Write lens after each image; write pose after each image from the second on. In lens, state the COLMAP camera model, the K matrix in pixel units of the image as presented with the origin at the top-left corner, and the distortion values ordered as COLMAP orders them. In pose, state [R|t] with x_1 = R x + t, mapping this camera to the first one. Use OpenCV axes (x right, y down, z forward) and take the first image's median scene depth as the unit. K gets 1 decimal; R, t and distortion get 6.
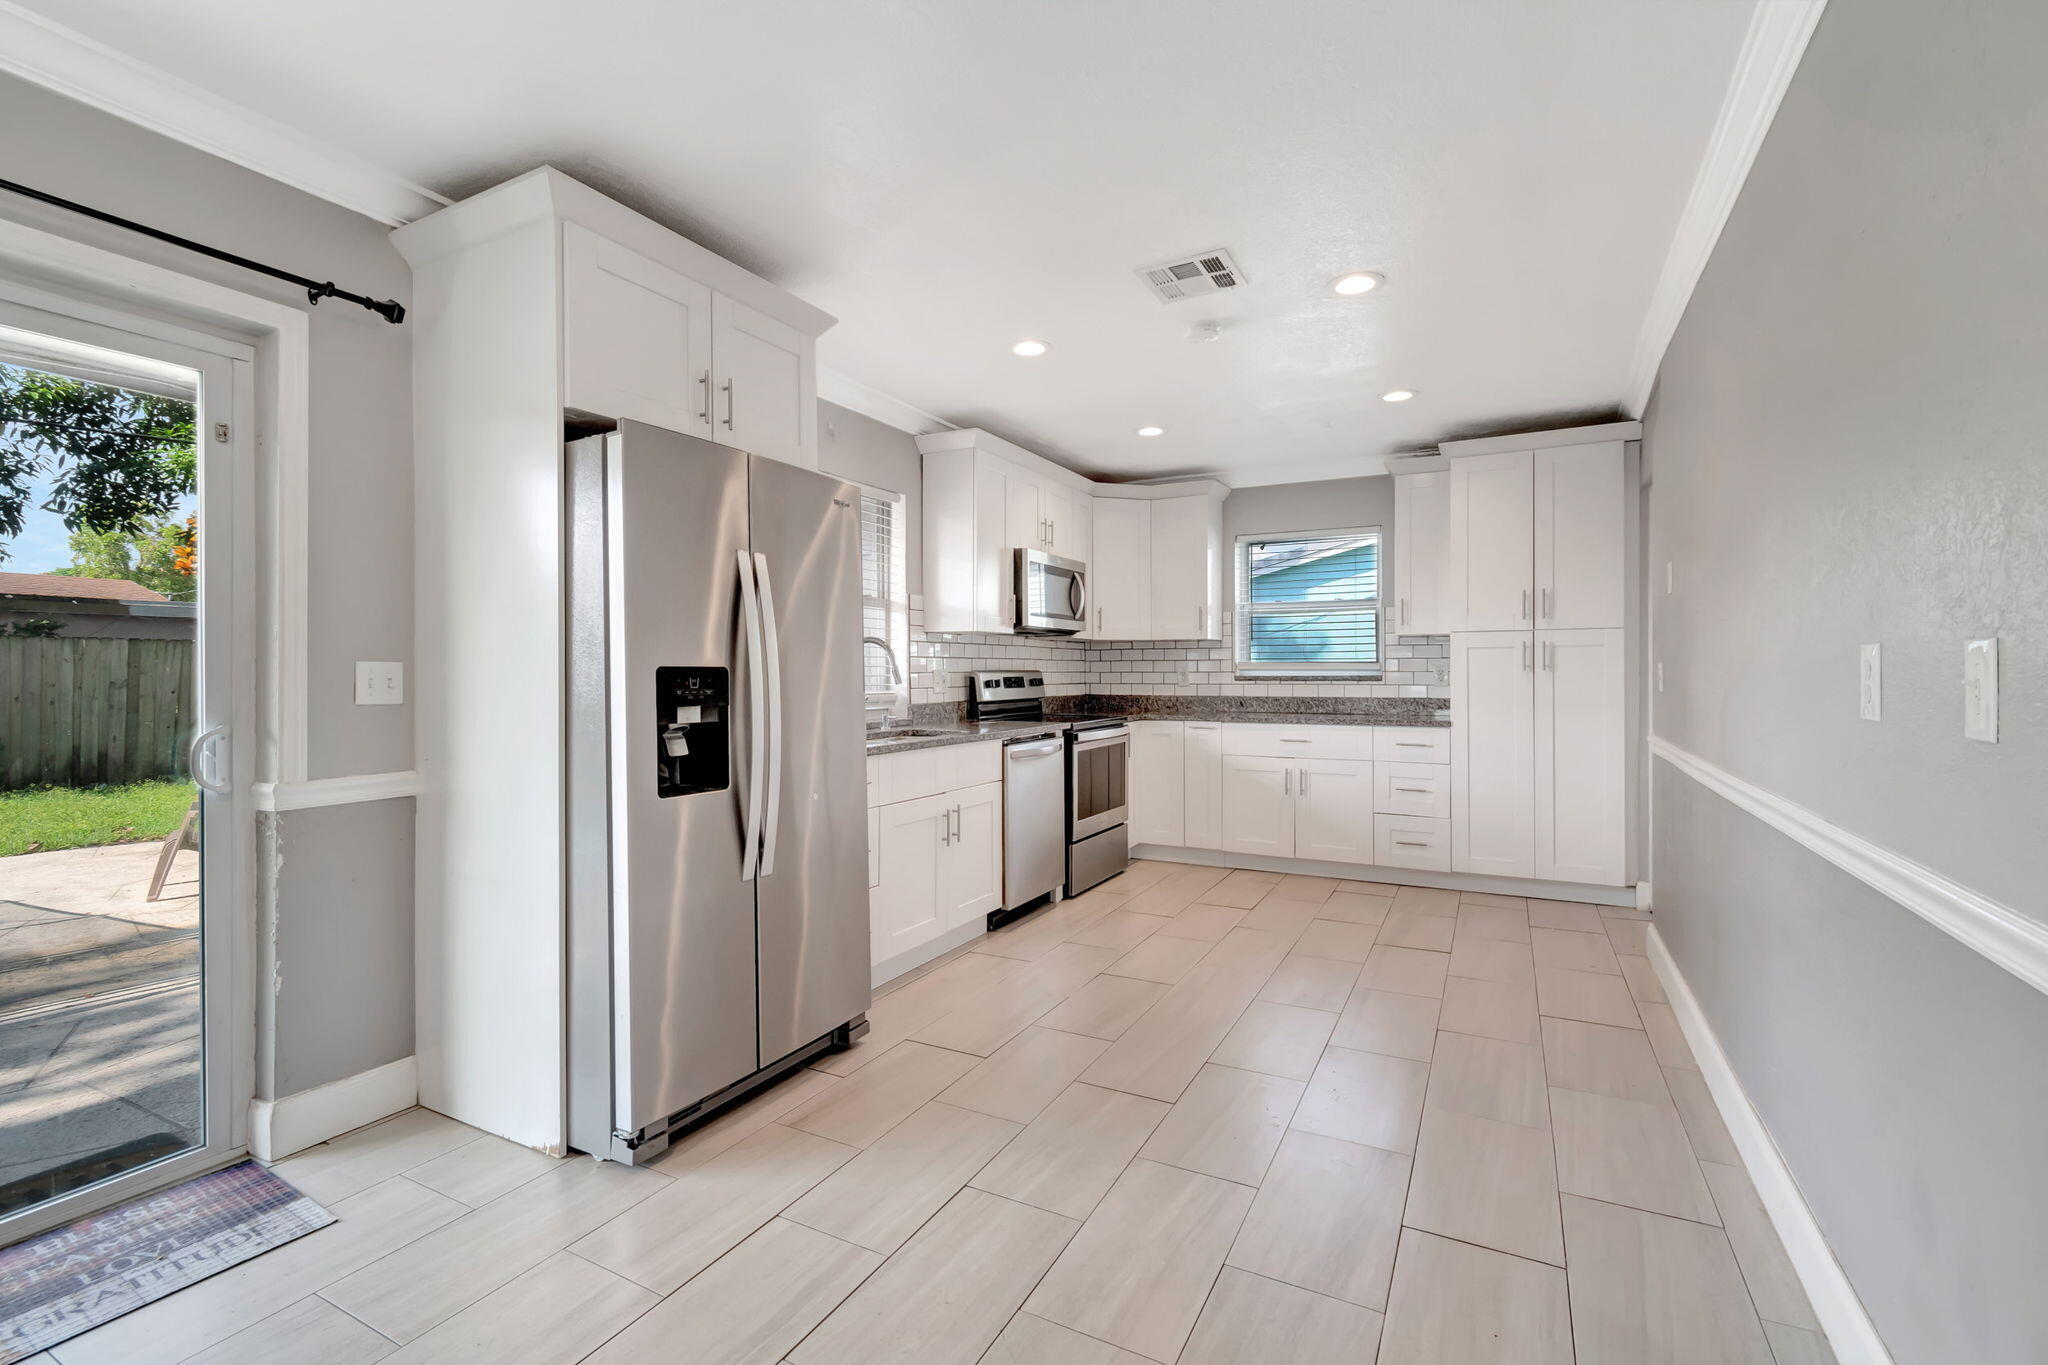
lens RADIAL K [[908.3, 0, 1011.1], [0, 908.3, 667.7], [0, 0, 1]] dist [0.014145, -0.000195]
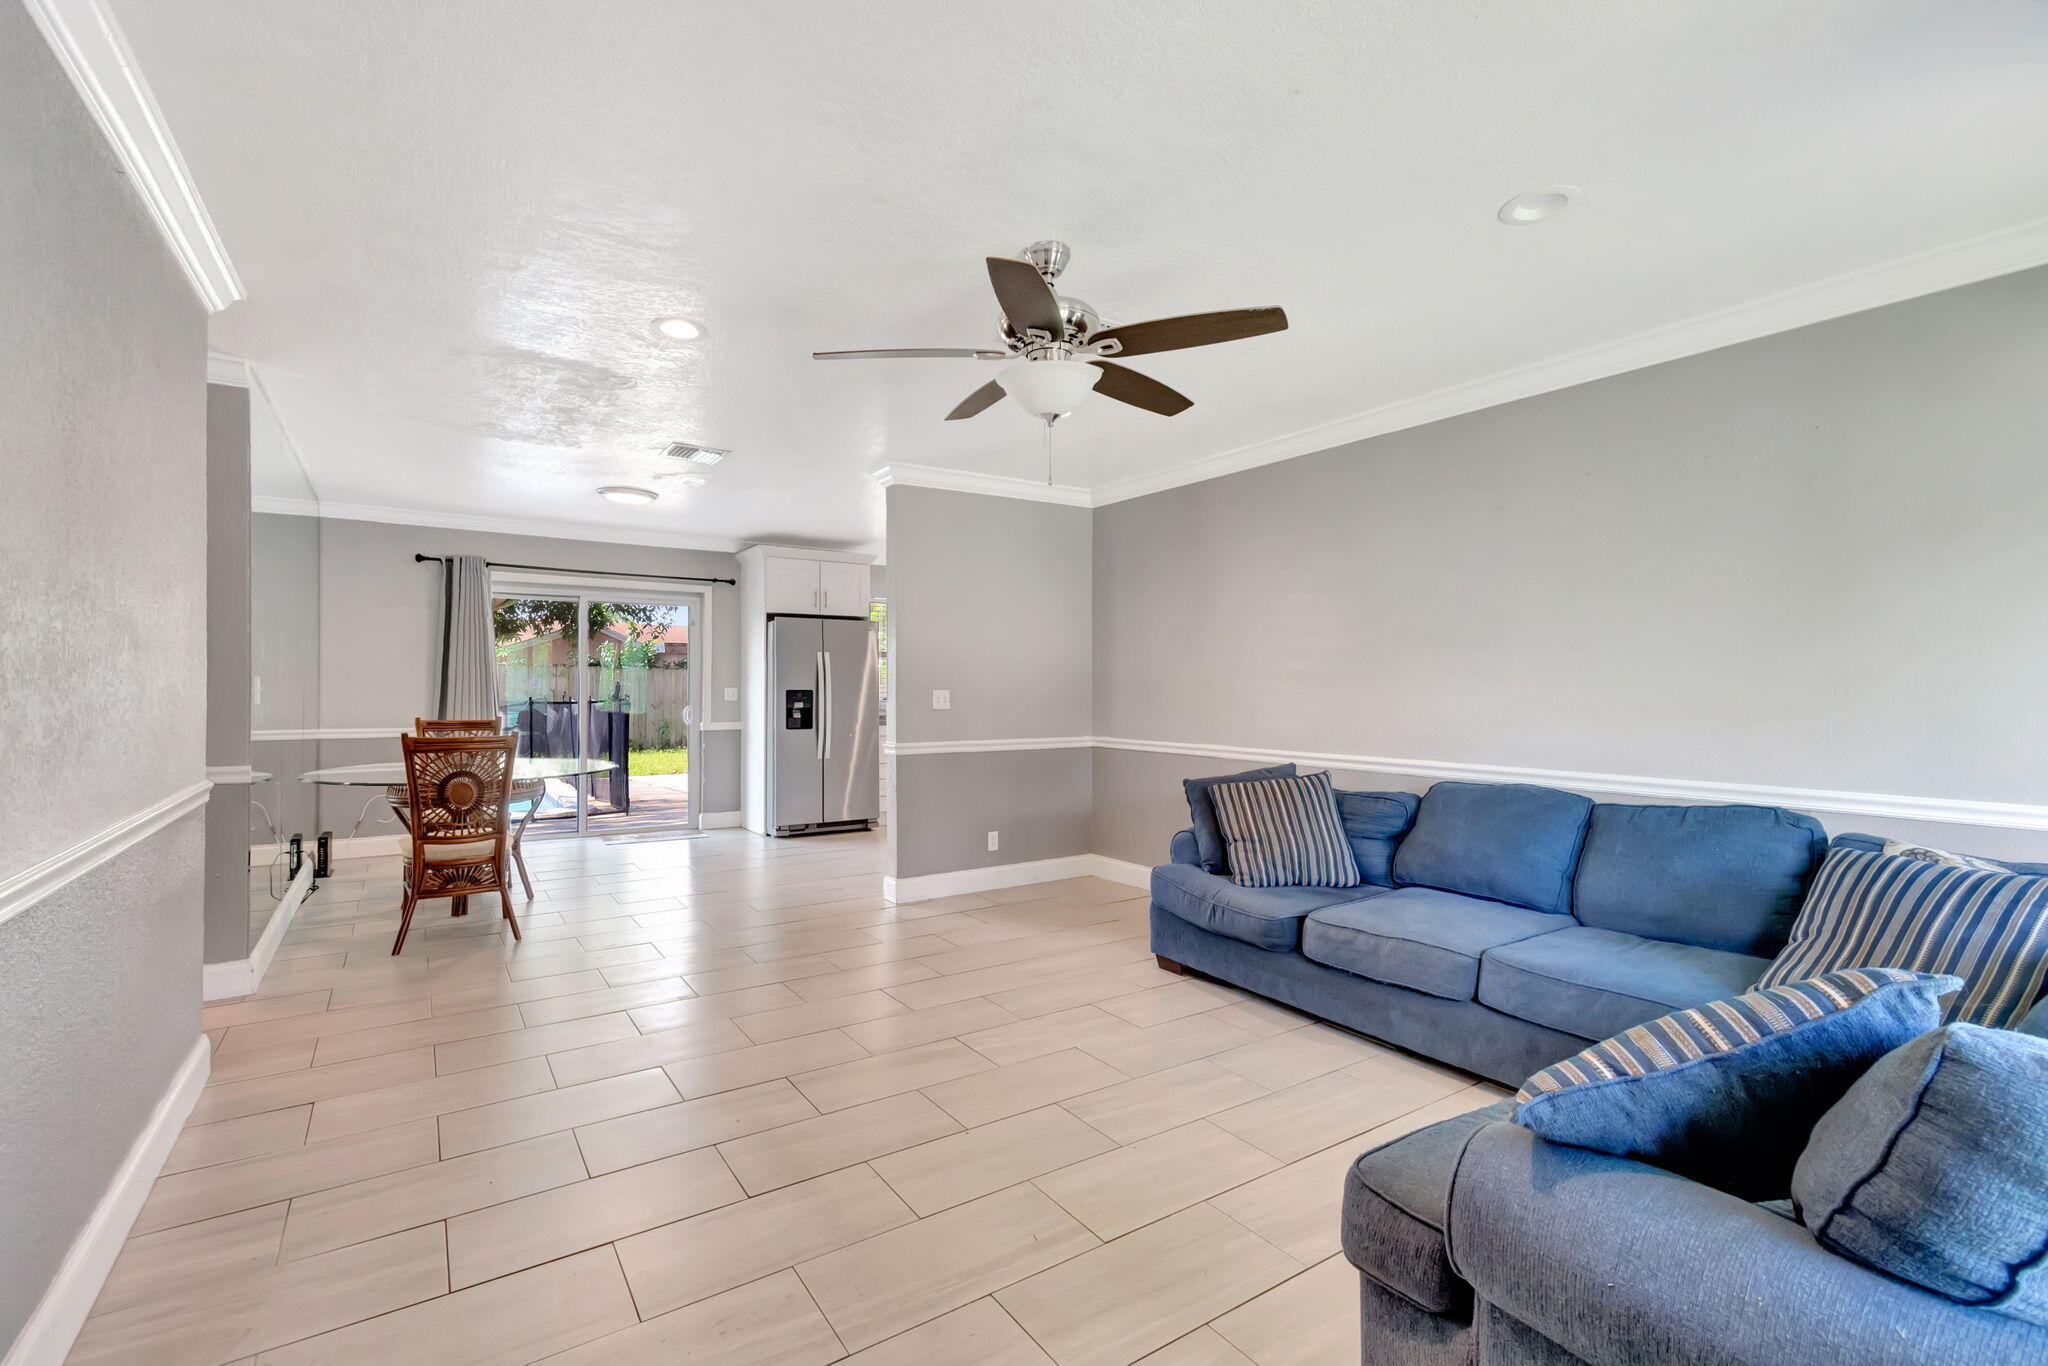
lens RADIAL K [[908.3, 0, 1011.1], [0, 908.3, 668.2], [0, 0, 1]] dist [0.014145, -0.000195]
pose [[0.882925, -0.008032, -0.469446, 1.793694], [0.002871, 0.999927, -0.011708, -0.036471], [0.469506, 0.008989, 0.882884, -1.458286]]
